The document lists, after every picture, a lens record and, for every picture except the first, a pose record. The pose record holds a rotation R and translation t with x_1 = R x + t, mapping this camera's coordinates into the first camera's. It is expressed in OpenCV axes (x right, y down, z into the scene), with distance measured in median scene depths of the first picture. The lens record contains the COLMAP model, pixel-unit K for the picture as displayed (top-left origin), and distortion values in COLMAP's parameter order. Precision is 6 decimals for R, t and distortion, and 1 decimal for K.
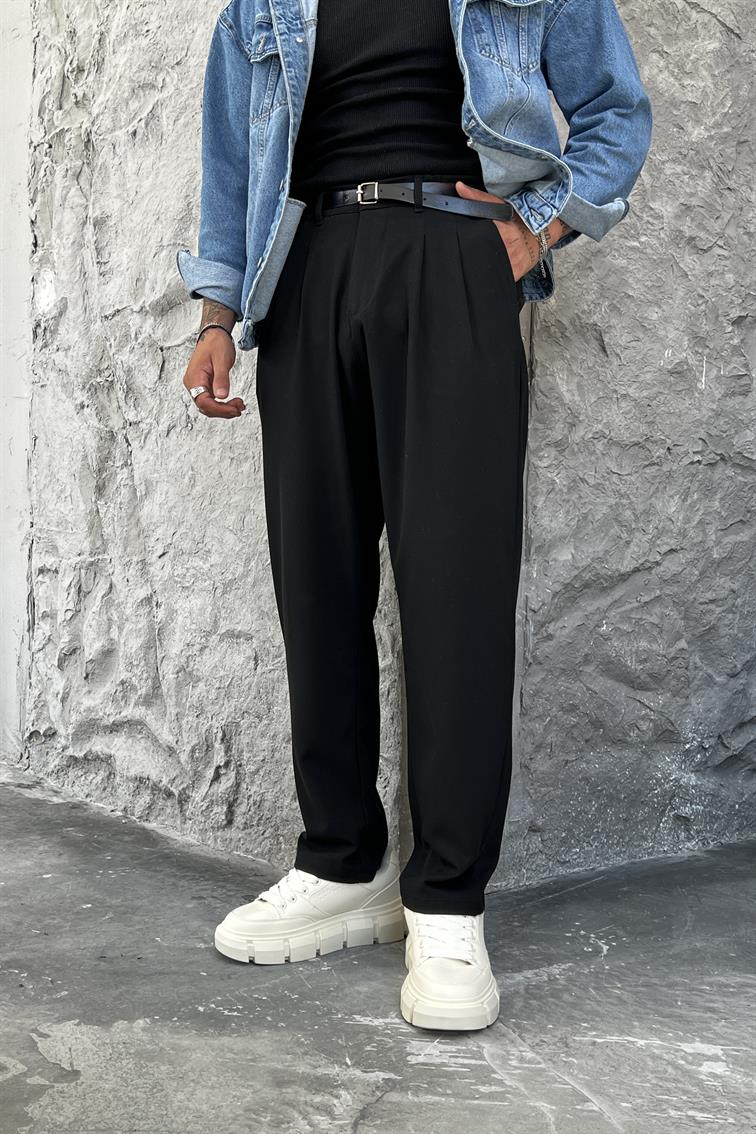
lens RADIAL K [[1202.6, 0, 376.2], [0, 1202.6, 569.5], [0, 0, 1]] dist [-0.006116, 0.000000]
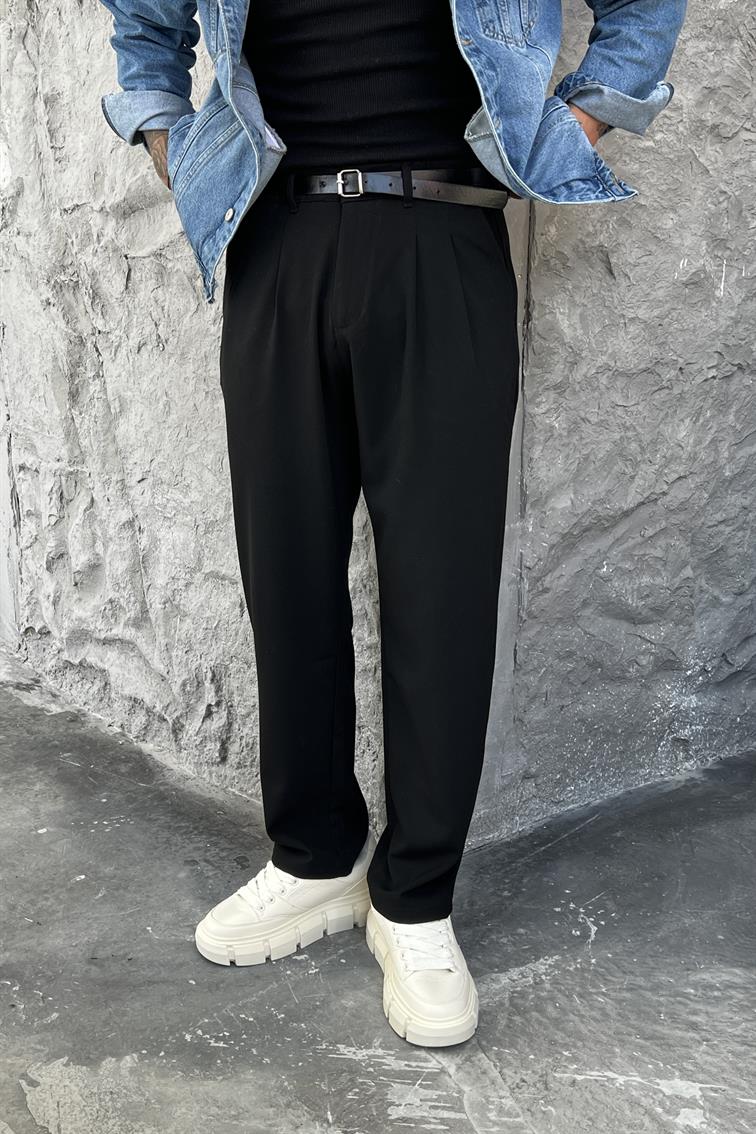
lens RADIAL K [[1202.6, 0, 371.8], [0, 1202.6, 565.1], [0, 0, 1]] dist [-0.006116, 0.000000]
pose [[0.999613, -0.016341, -0.022503, 0.025986], [0.020916, 0.975031, 0.221082, -0.163905], [0.018328, -0.221467, 0.974996, 0.066944]]
